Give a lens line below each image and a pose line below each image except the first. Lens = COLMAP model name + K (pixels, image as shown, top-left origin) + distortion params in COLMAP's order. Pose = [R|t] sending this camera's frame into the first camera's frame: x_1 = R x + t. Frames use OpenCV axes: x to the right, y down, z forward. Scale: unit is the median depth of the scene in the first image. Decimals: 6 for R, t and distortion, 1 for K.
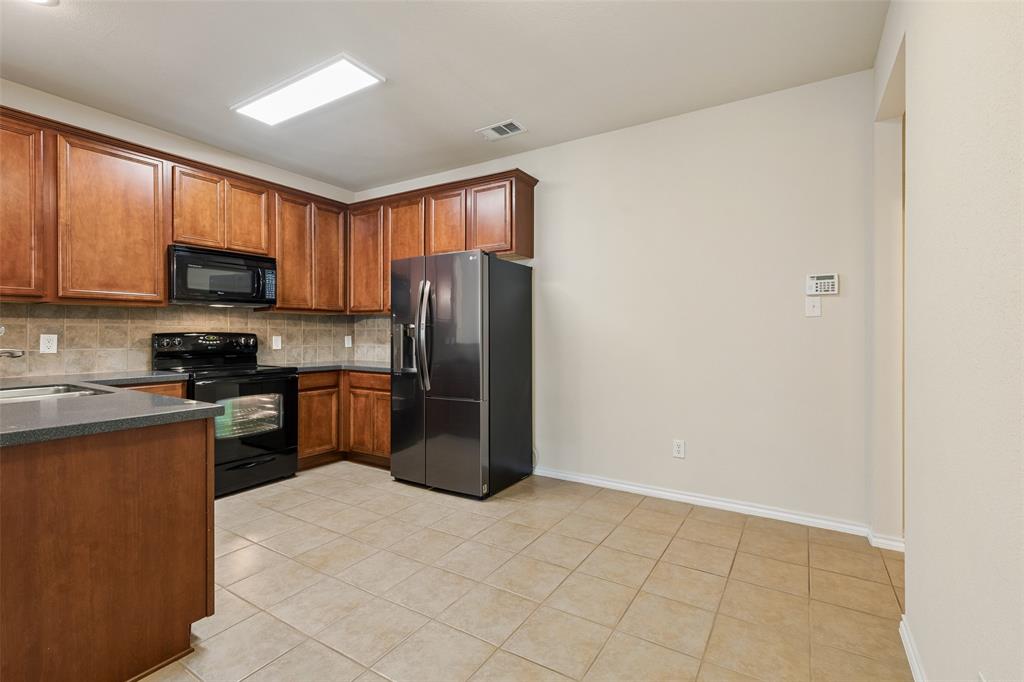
lens RADIAL K [[460.2, 0, 516.1], [0, 460.2, 333.3], [0, 0, 1]] dist [0.003930, 0.000202]
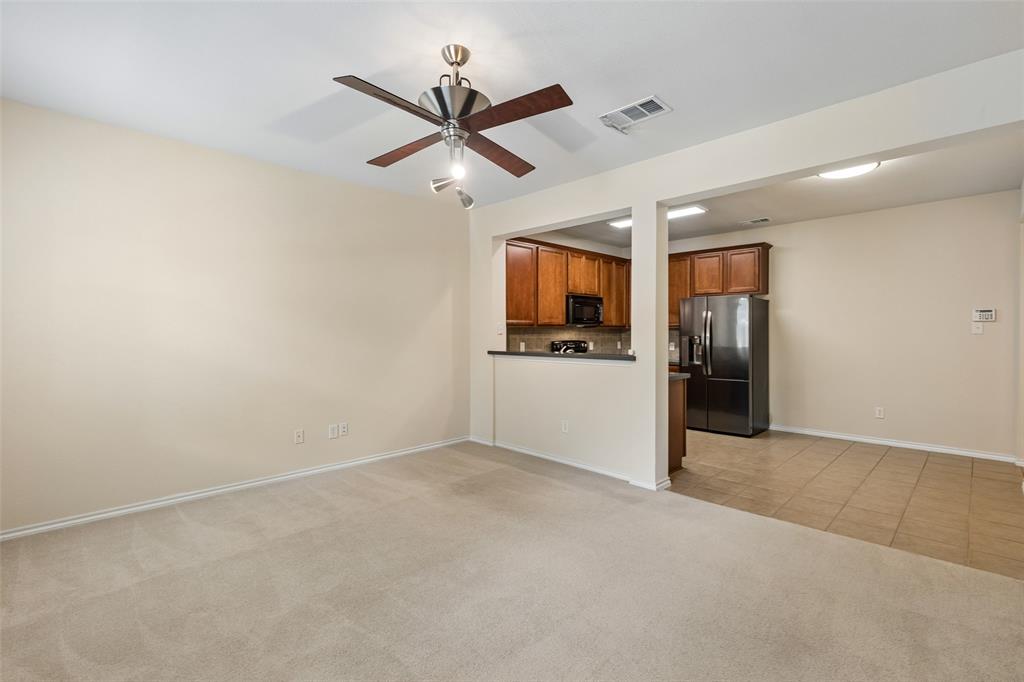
lens RADIAL K [[462.9, 0, 513.9], [0, 462.9, 333.5], [0, 0, 1]] dist [0.003498, 0.000254]
pose [[0.972347, -0.001145, -0.233540, -0.469917], [0.001876, 0.999994, 0.002911, -0.035380], [0.233535, -0.003269, 0.972343, -0.810681]]
